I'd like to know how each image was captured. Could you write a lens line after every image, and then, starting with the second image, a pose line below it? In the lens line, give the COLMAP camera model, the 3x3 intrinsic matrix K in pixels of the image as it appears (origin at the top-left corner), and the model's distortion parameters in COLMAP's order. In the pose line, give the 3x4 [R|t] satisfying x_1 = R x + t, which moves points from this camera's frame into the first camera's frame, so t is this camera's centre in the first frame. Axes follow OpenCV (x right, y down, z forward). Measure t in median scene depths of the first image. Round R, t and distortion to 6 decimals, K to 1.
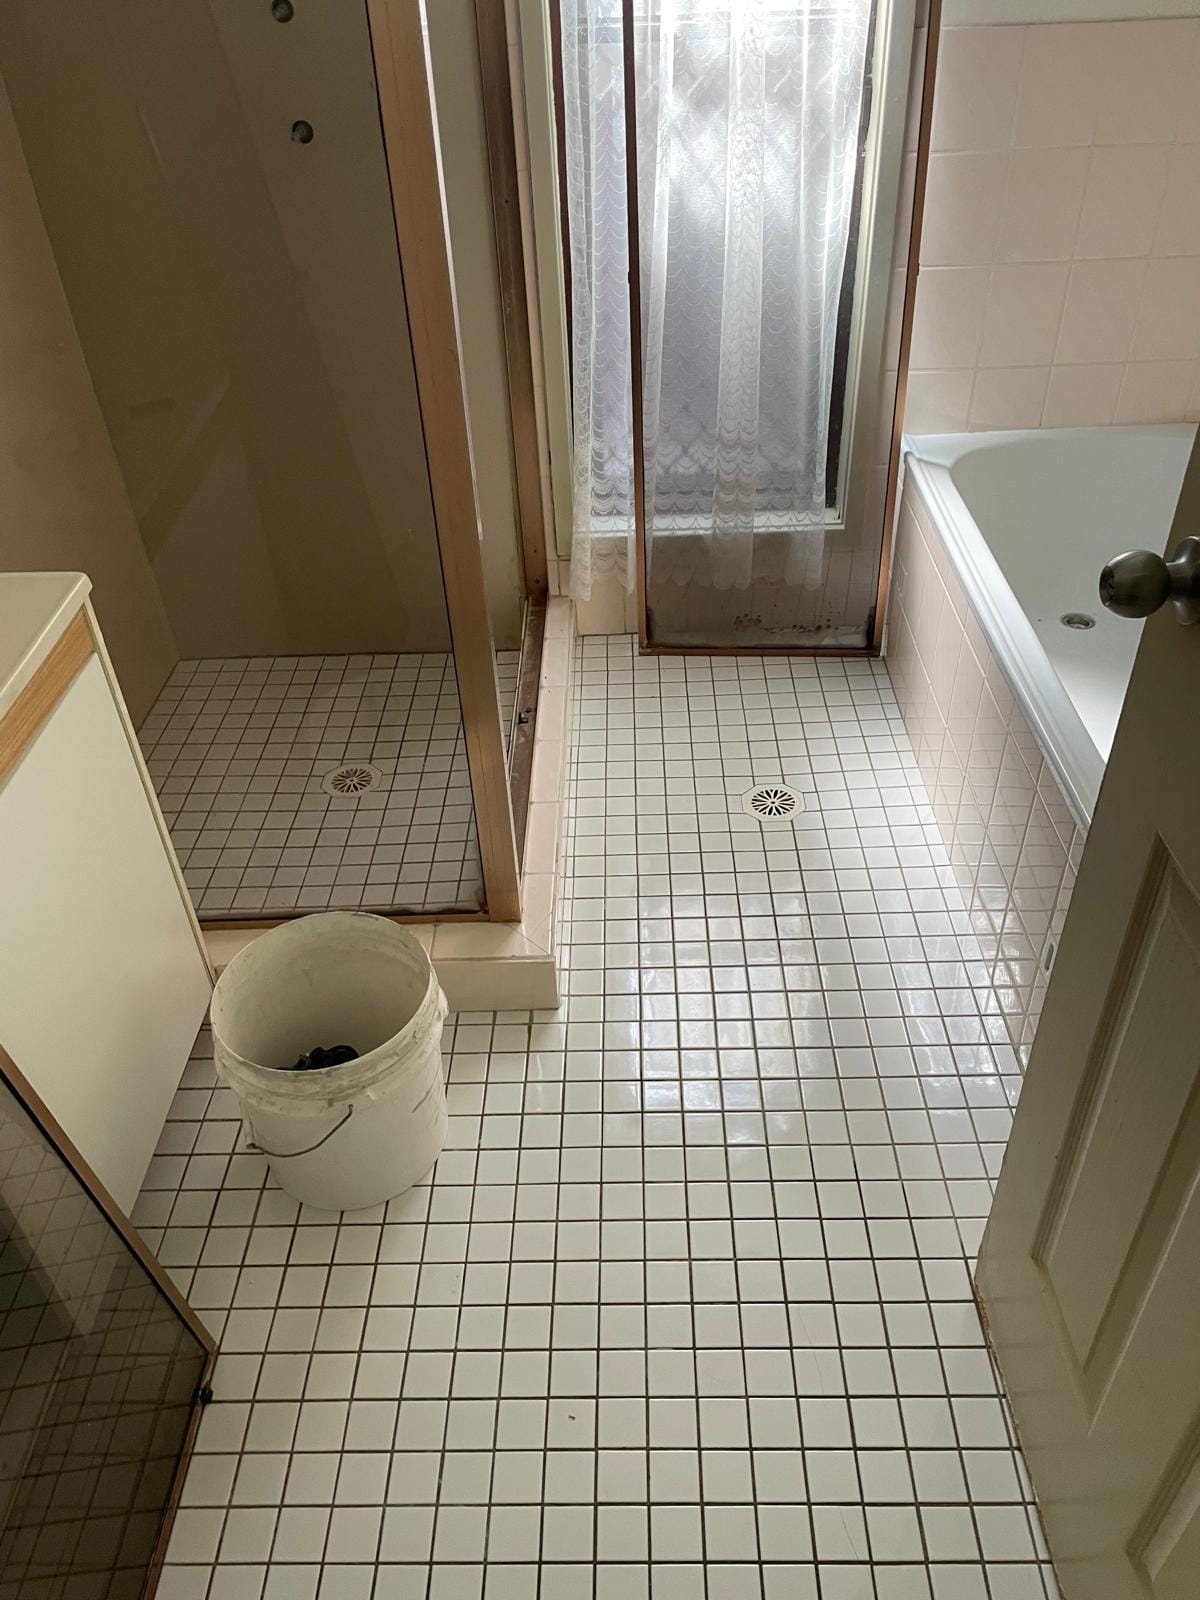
lens RADIAL K [[1198.8, 0, 600.9], [0, 1198.8, 810.7], [0, 0, 1]] dist [0.103825, -0.127005]
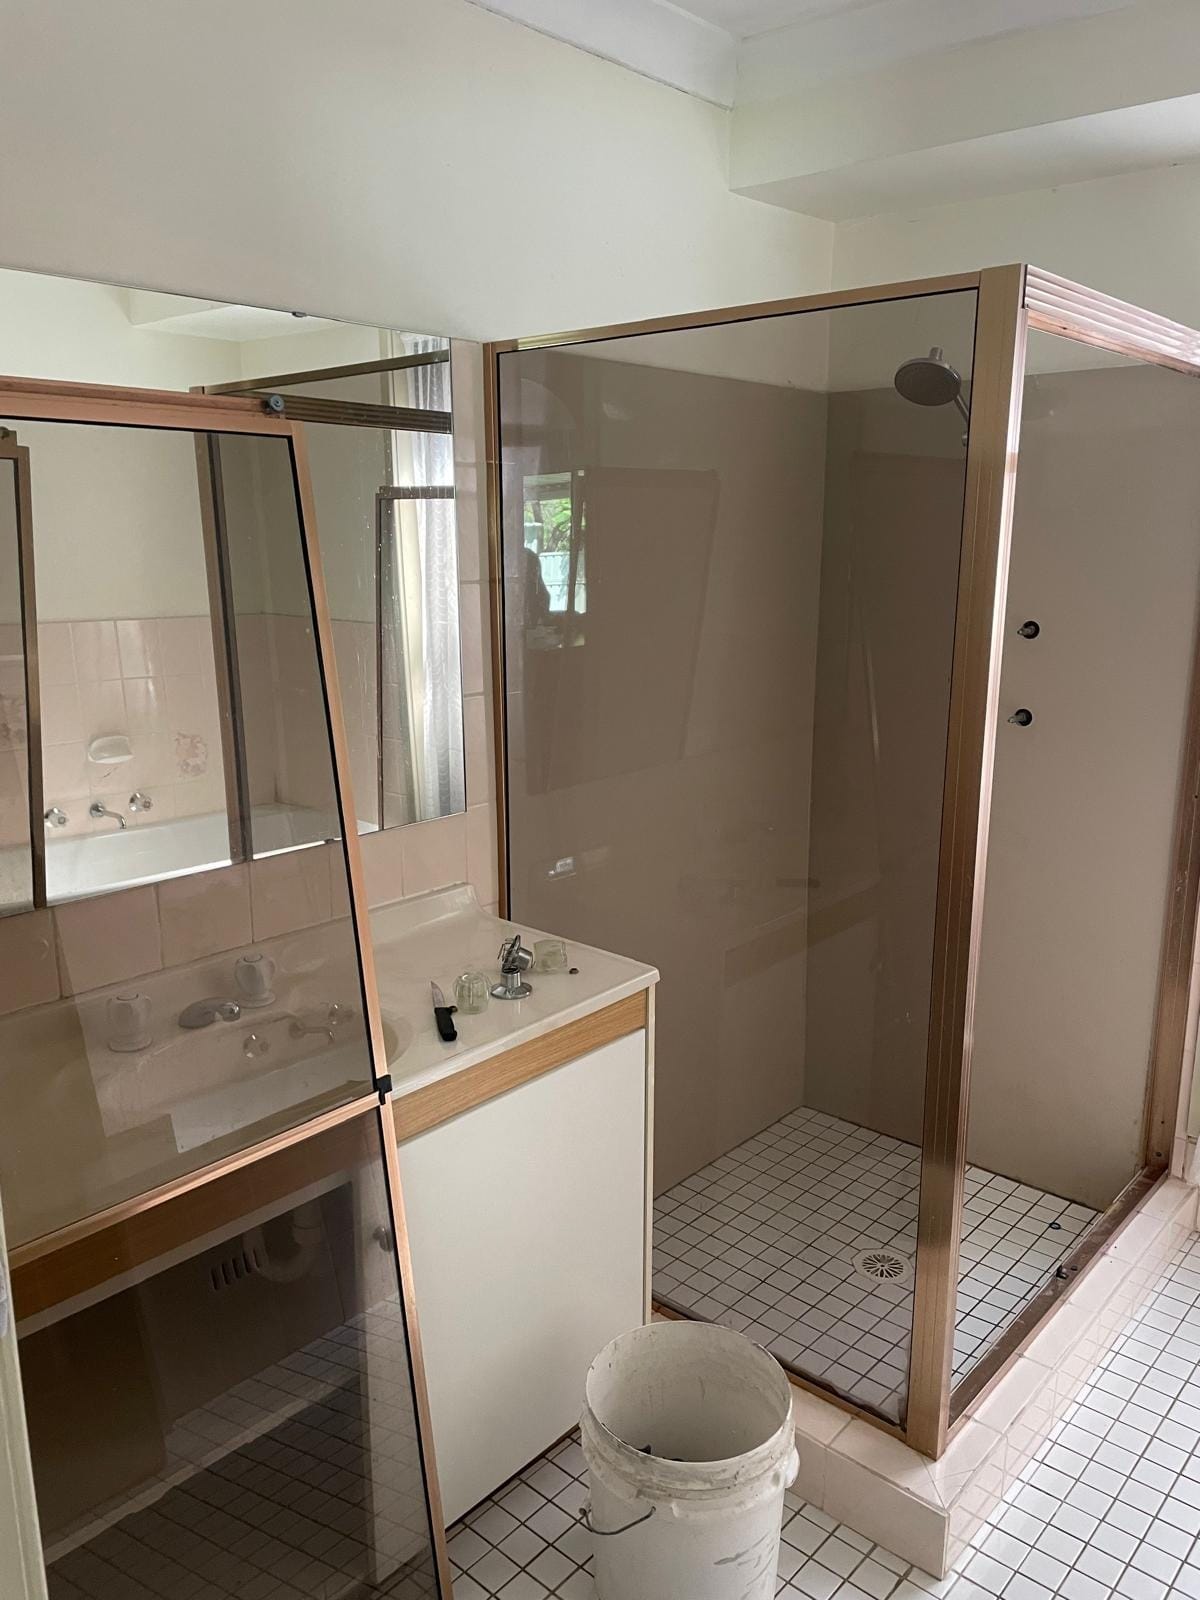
lens RADIAL K [[1206.9, 0, 598.1], [0, 1206.9, 819.3], [0, 0, 1]] dist [0.103360, -0.132344]
pose [[0.757561, 0.188425, -0.624977, 0.179225], [-0.427312, 0.866928, -0.256592, 0.015202], [0.493462, 0.461445, 0.737268, -0.036425]]
